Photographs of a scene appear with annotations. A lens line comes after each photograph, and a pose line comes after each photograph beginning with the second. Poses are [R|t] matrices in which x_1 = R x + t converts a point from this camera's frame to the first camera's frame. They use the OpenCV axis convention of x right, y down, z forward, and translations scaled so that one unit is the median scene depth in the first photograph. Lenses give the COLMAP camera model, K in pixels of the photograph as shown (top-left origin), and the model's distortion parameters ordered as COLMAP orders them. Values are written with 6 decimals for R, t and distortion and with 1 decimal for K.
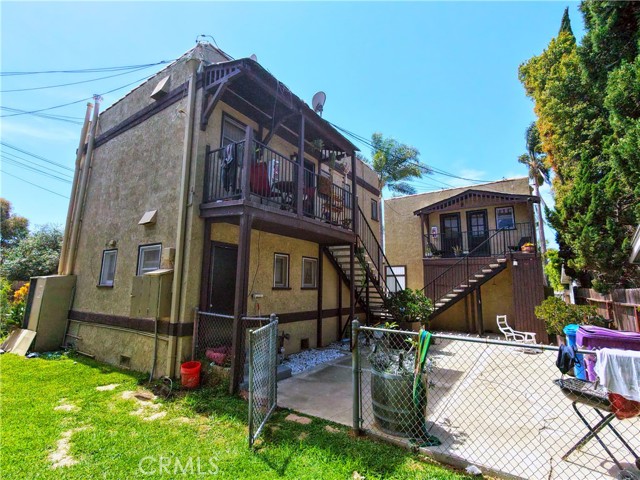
lens RADIAL K [[300.4, 0, 320.0], [0, 300.4, 240.0], [0, 0, 1]] dist [0.001084, 0.000059]
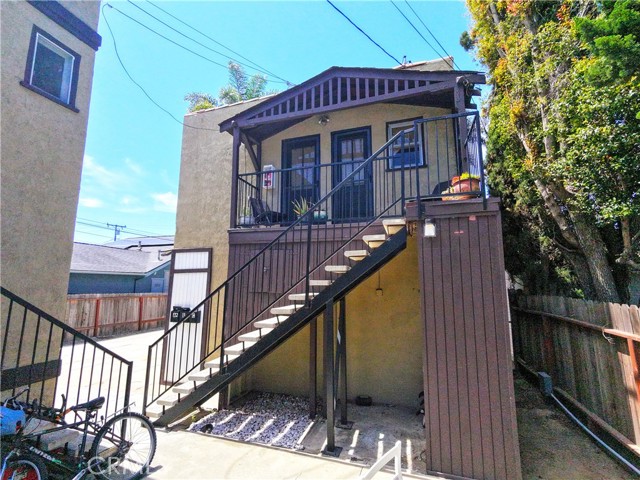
lens RADIAL K [[295.8, 0, 320.0], [0, 295.8, 240.0], [0, 0, 1]] dist [0.000067, 0.000000]
pose [[0.958571, 0.038307, 0.282265, 0.366822], [-0.037772, 0.999259, -0.007338, 0.079594], [-0.282337, -0.003628, 0.959308, 0.599053]]
